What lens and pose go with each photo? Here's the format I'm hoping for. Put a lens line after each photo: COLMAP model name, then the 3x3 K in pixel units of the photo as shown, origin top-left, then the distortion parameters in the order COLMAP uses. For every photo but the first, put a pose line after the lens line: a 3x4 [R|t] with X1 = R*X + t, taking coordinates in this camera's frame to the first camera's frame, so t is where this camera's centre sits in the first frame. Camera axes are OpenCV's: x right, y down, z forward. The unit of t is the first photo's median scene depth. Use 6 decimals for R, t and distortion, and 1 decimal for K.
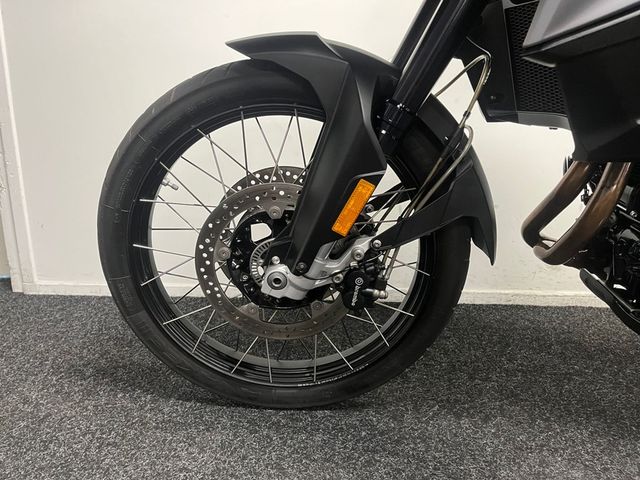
lens RADIAL K [[483.3, 0, 320.0], [0, 483.3, 240.0], [0, 0, 1]] dist [0.091626, -0.112416]
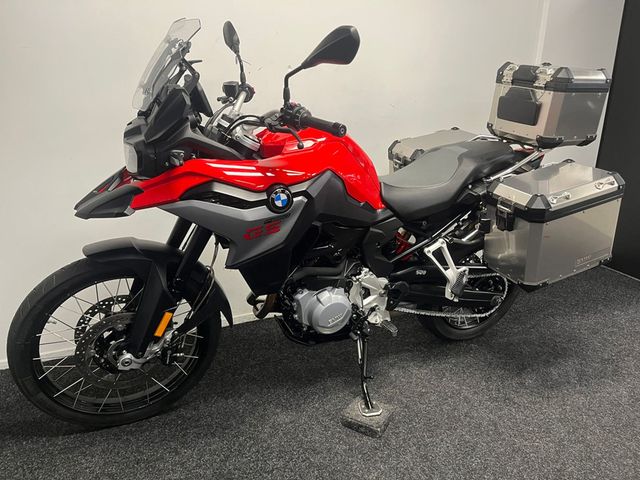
lens RADIAL K [[483.3, 0, 320.0], [0, 483.3, 240.0], [0, 0, 1]] dist [0.091626, -0.112416]
pose [[0.894294, -0.136810, 0.426053, -0.146581], [0.112601, 0.990281, 0.081637, -0.427028], [-0.433081, -0.025033, 0.901007, -1.004190]]
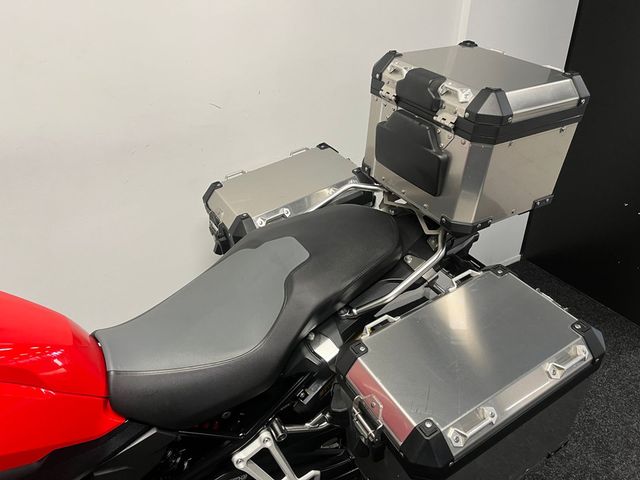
lens RADIAL K [[483.3, 0, 320.0], [0, 483.3, 240.0], [0, 0, 1]] dist [0.091626, -0.112416]
pose [[0.846634, -0.286511, 0.448467, 0.939201], [0.158626, 0.940261, 0.301242, -0.914536], [-0.507986, -0.183903, 0.841505, -0.259815]]
